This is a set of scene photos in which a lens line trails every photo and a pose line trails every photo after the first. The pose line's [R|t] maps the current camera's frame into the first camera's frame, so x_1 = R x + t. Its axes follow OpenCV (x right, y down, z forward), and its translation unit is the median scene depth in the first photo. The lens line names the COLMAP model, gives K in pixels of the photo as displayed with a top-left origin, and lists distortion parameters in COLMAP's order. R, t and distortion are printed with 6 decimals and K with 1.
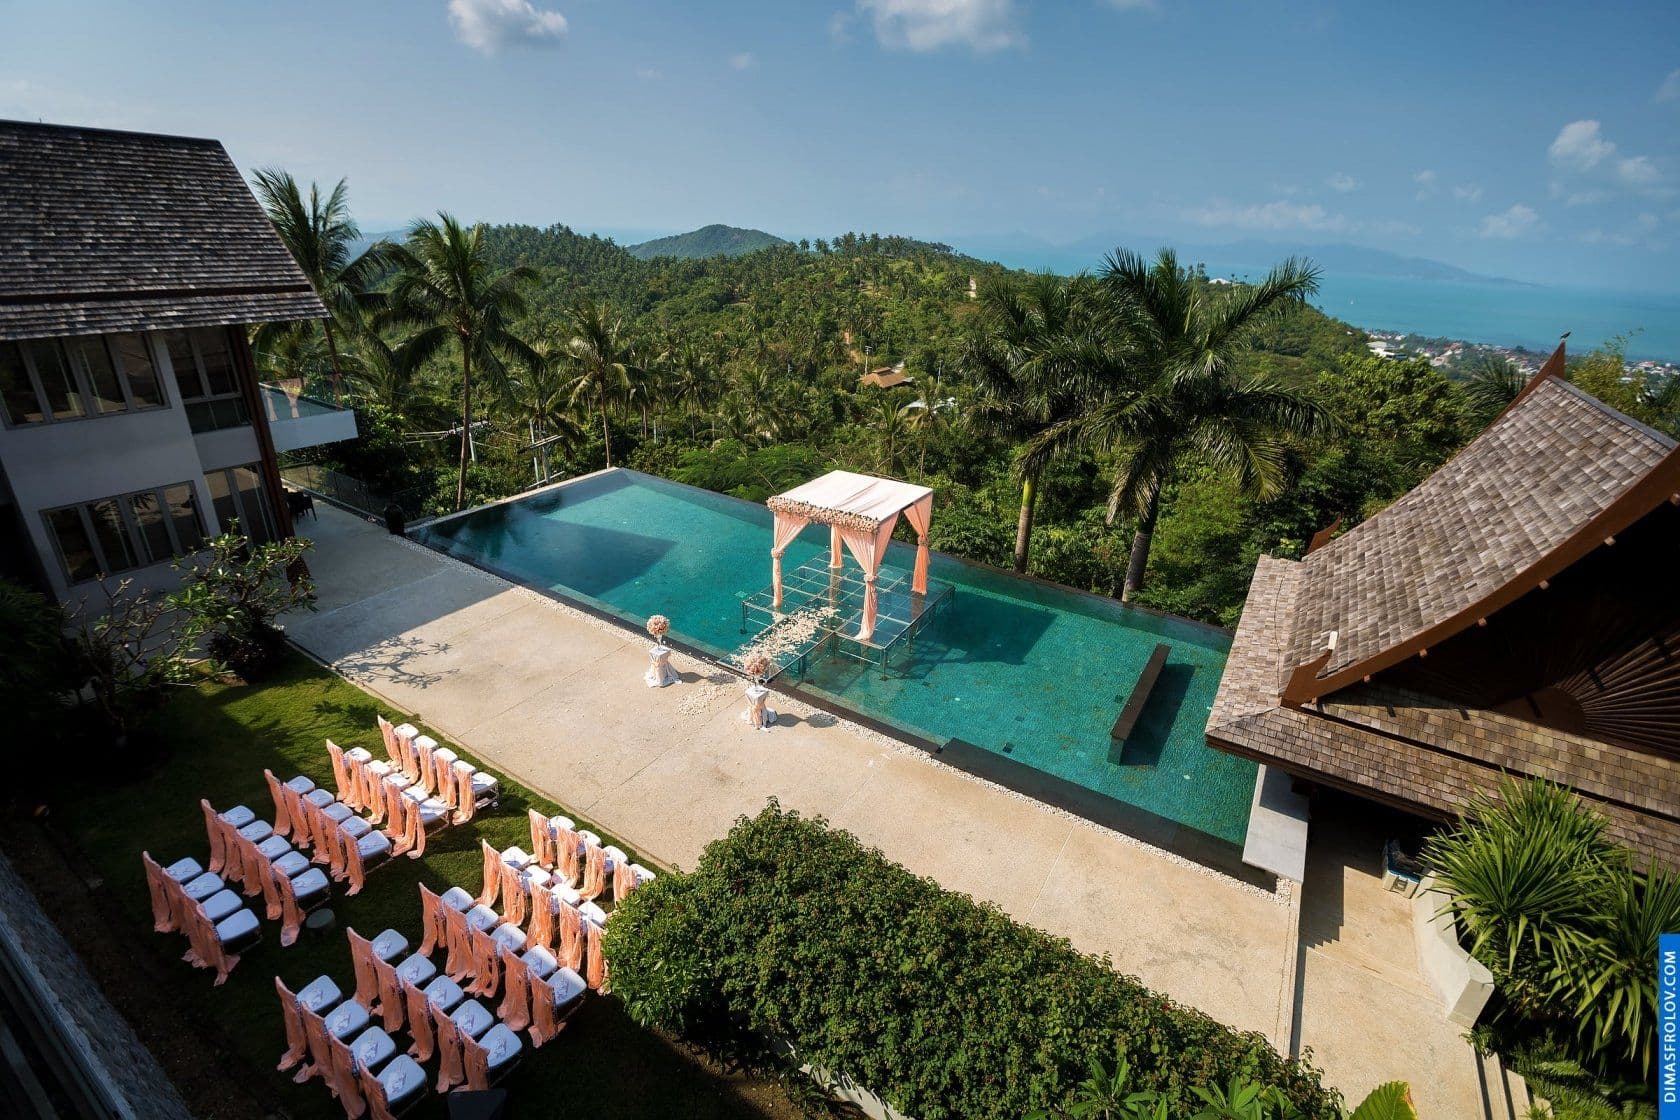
lens RADIAL K [[758.3, 0, 837.5], [0, 758.3, 560.8], [0, 0, 1]] dist [-0.048094, 0.009460]
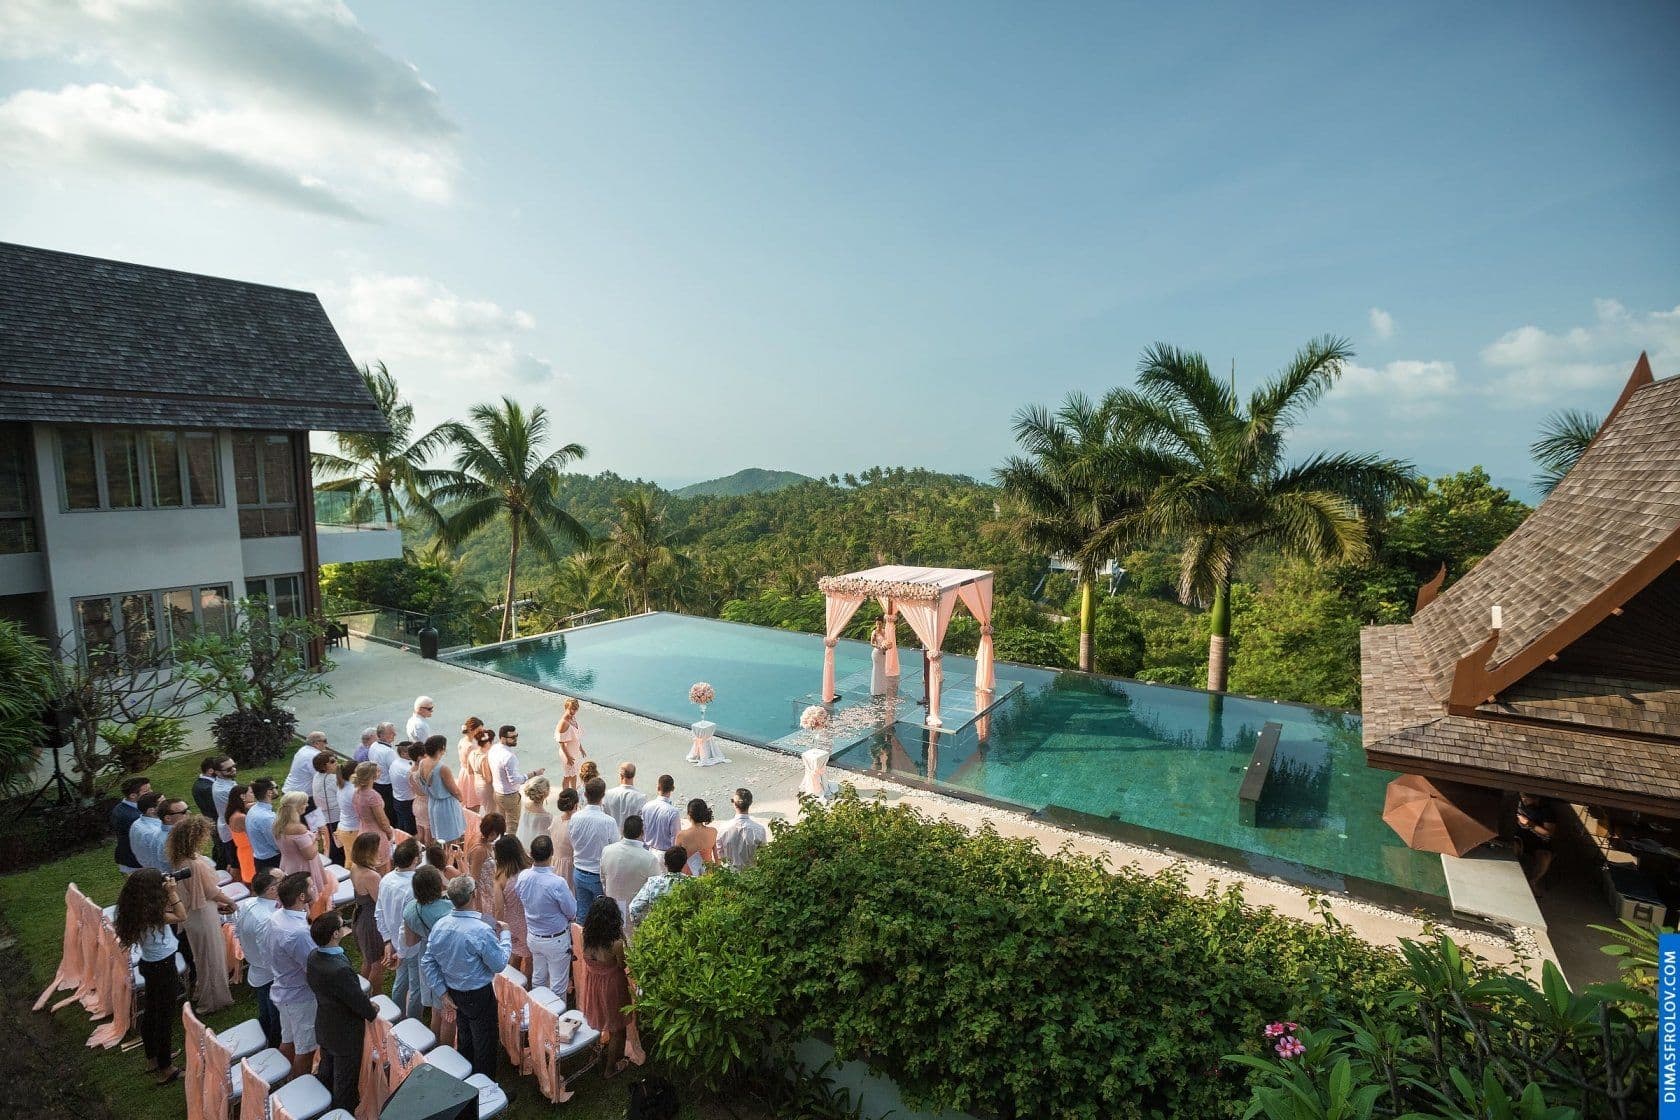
lens RADIAL K [[760.7, 0, 835.0], [0, 760.7, 561.5], [0, 0, 1]] dist [-0.047434, 0.011615]
pose [[0.998158, -0.042299, -0.043482, -0.031244], [0.027745, 0.955758, -0.292842, 0.183018], [0.053945, 0.291096, 0.955172, 0.093544]]
